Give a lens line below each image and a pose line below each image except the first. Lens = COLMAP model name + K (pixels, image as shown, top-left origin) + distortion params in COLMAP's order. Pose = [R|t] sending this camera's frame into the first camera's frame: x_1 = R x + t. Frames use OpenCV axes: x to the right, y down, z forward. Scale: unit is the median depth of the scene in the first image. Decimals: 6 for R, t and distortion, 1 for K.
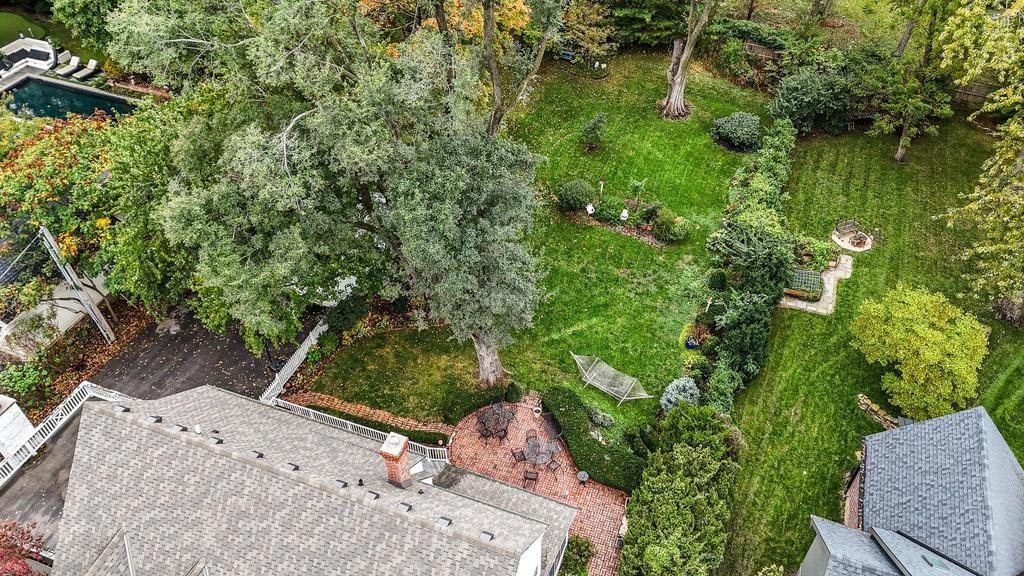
lens RADIAL K [[762.8, 0, 512.0], [0, 762.8, 288.0], [0, 0, 1]] dist [0.110286, -0.098167]
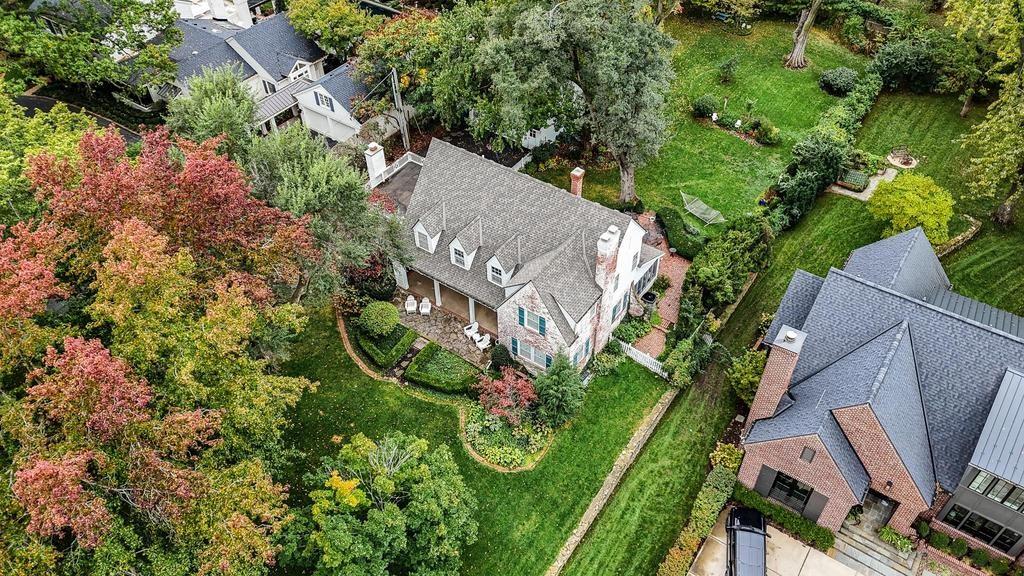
lens RADIAL K [[774.4, 0, 512.0], [0, 774.4, 288.0], [0, 0, 1]] dist [0.065482, -0.009407]
pose [[0.971173, 0.162614, -0.174300, 0.042679], [-0.160114, 0.986690, 0.028411, 0.243878], [0.176600, 0.000316, 0.984283, -0.535206]]
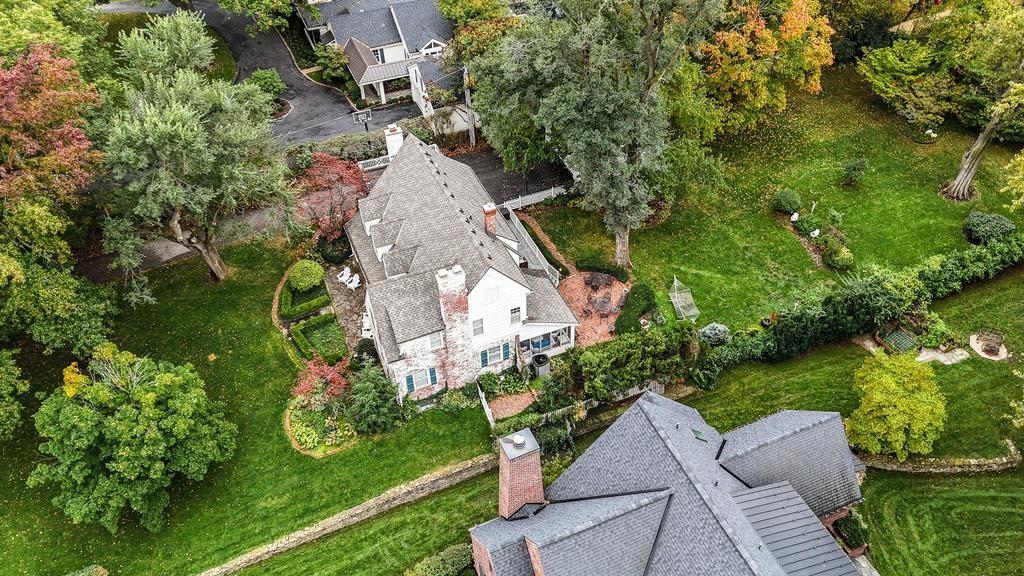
lens RADIAL K [[762.8, 0, 512.0], [0, 762.8, 288.0], [0, 0, 1]] dist [0.110286, -0.098167]
pose [[0.693789, 0.496614, -0.521565, 0.524031], [-0.489255, 0.856454, 0.164673, 0.013754], [0.528475, 0.140930, 0.837169, -0.301697]]
